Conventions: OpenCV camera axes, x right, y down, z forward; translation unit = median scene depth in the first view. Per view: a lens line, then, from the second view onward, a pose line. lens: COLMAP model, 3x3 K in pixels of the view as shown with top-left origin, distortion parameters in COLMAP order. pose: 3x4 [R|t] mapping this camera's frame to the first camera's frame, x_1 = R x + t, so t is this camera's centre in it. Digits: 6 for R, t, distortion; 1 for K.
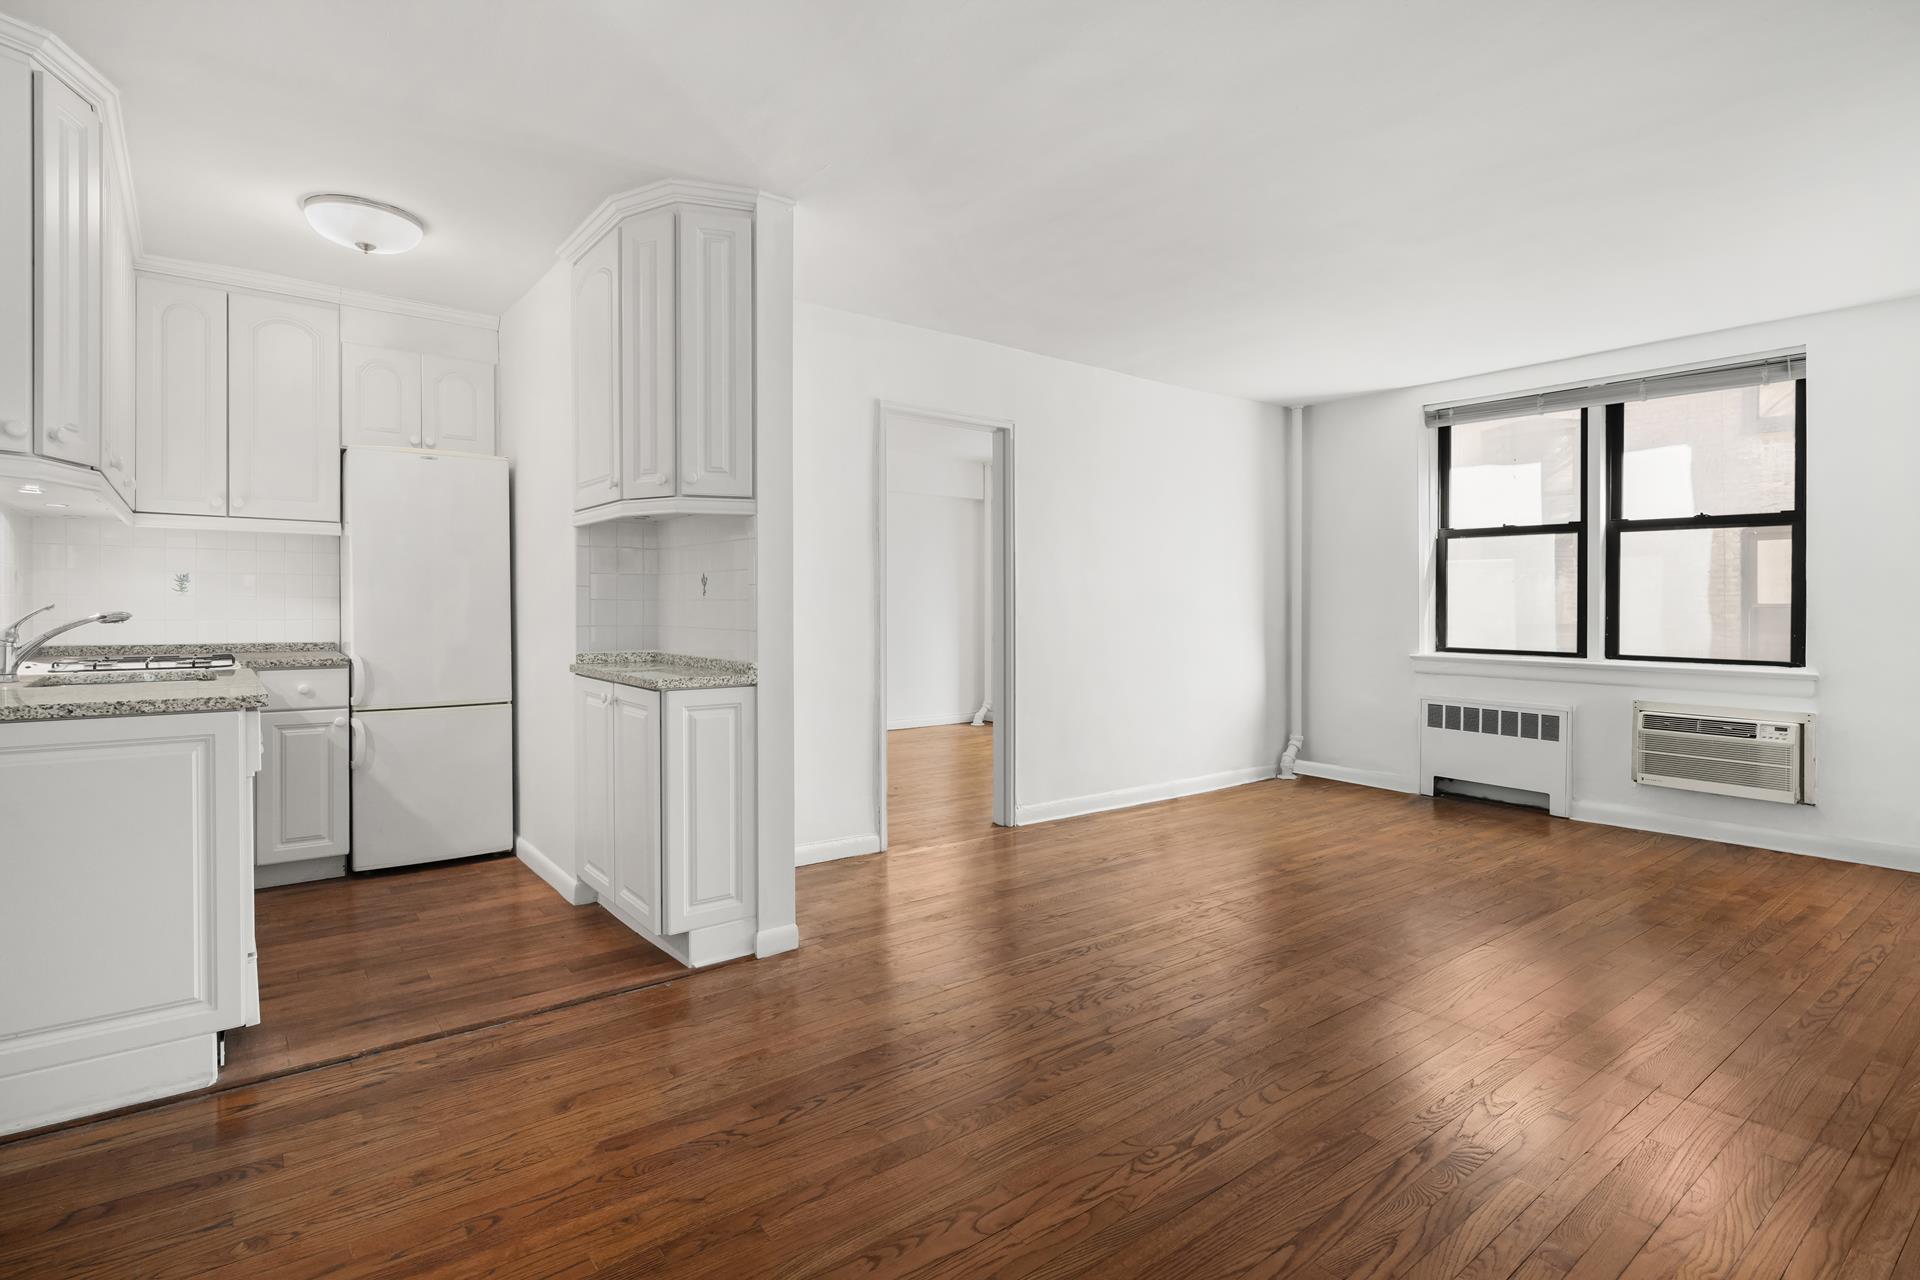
lens RADIAL K [[945.4, 0, 970.5], [0, 945.4, 651.4], [0, 0, 1]] dist [-0.002711, -0.000643]
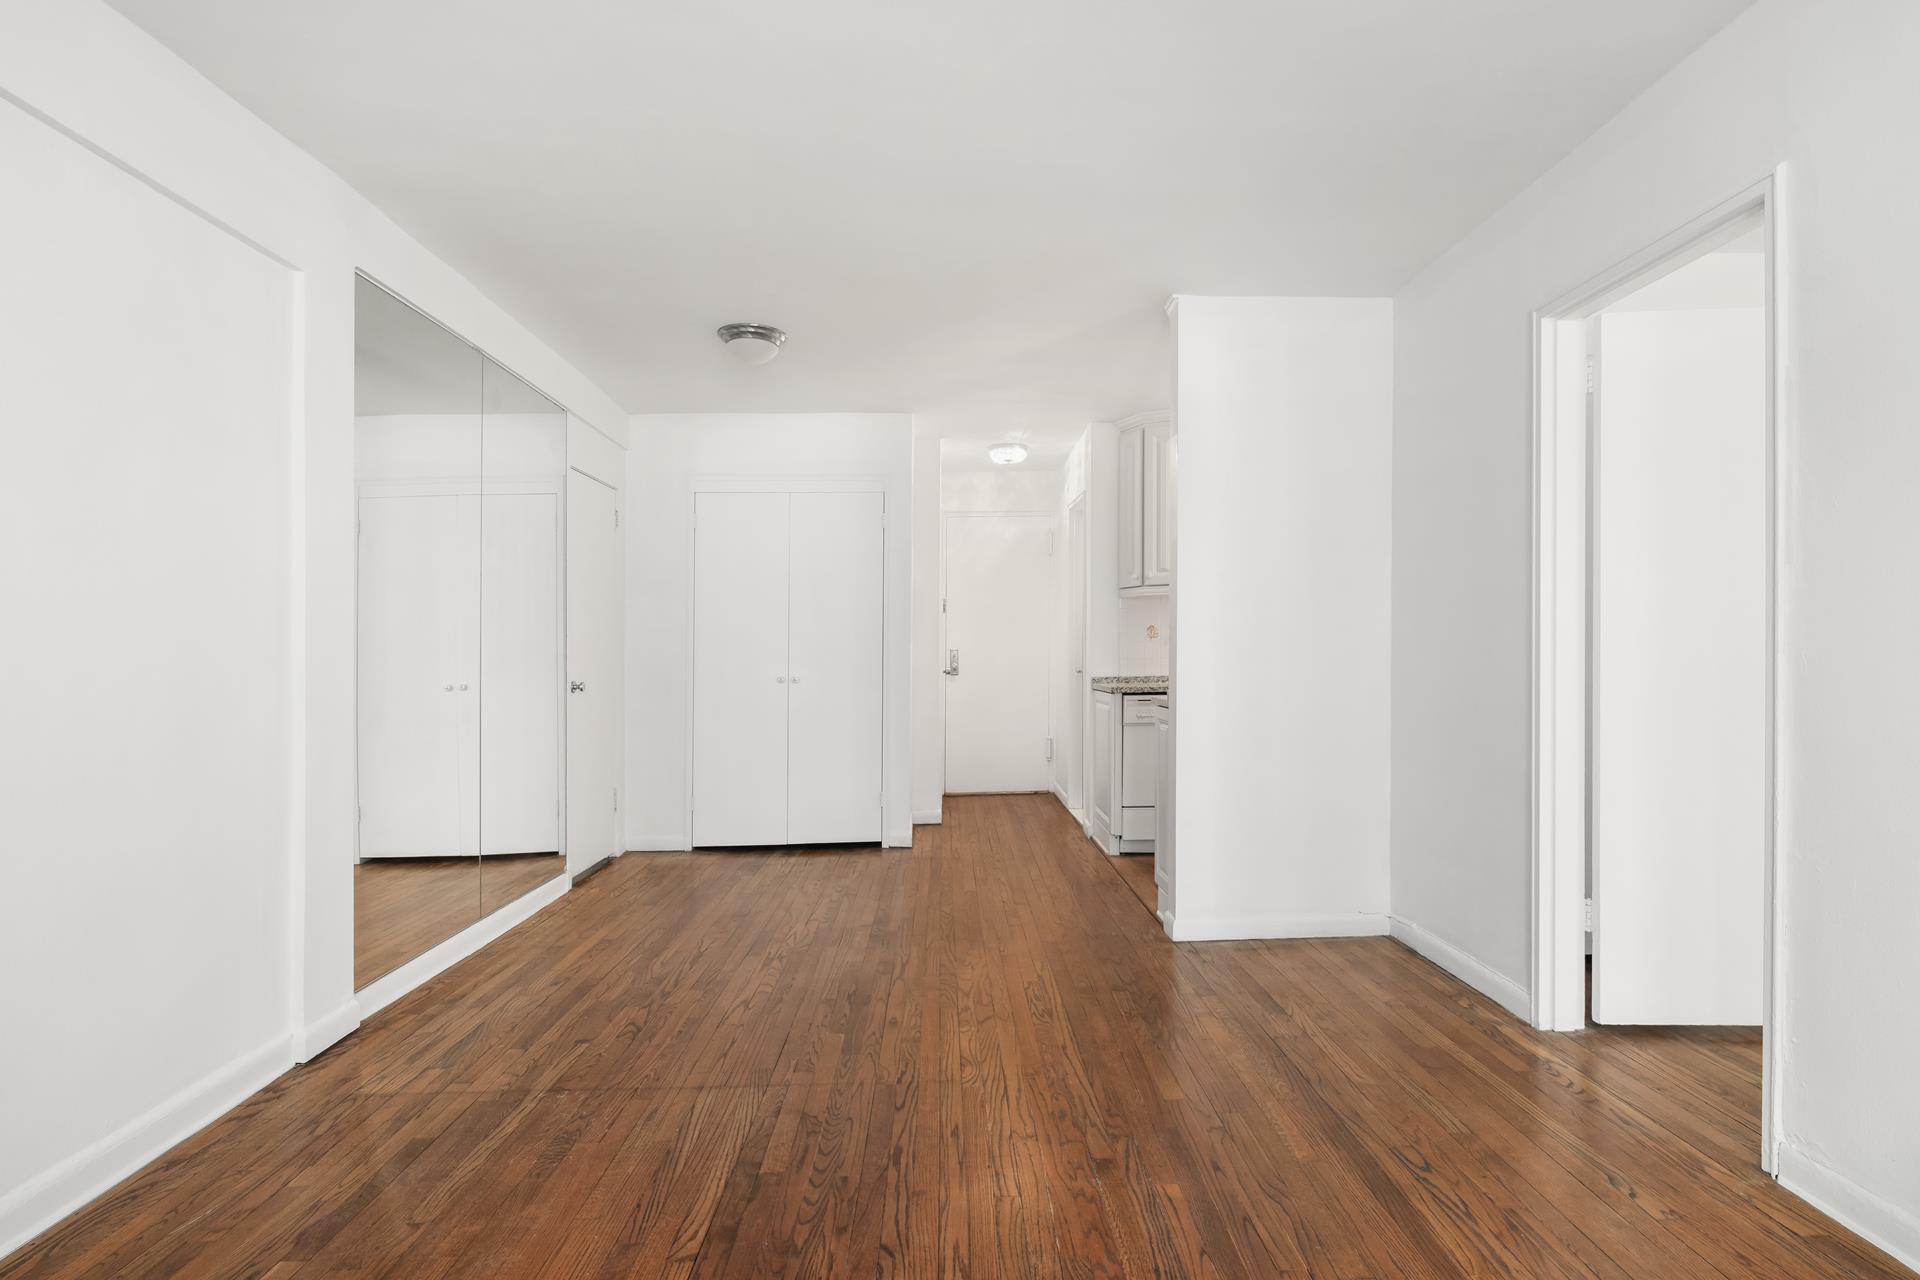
lens RADIAL K [[945.4, 0, 970.5], [0, 945.4, 651.4], [0, 0, 1]] dist [-0.002711, -0.000643]
pose [[-0.602040, -0.007042, -0.798435, 1.215297], [-0.039186, 0.999017, 0.020736, -0.097342], [0.797504, 0.043771, -0.601724, 1.963536]]
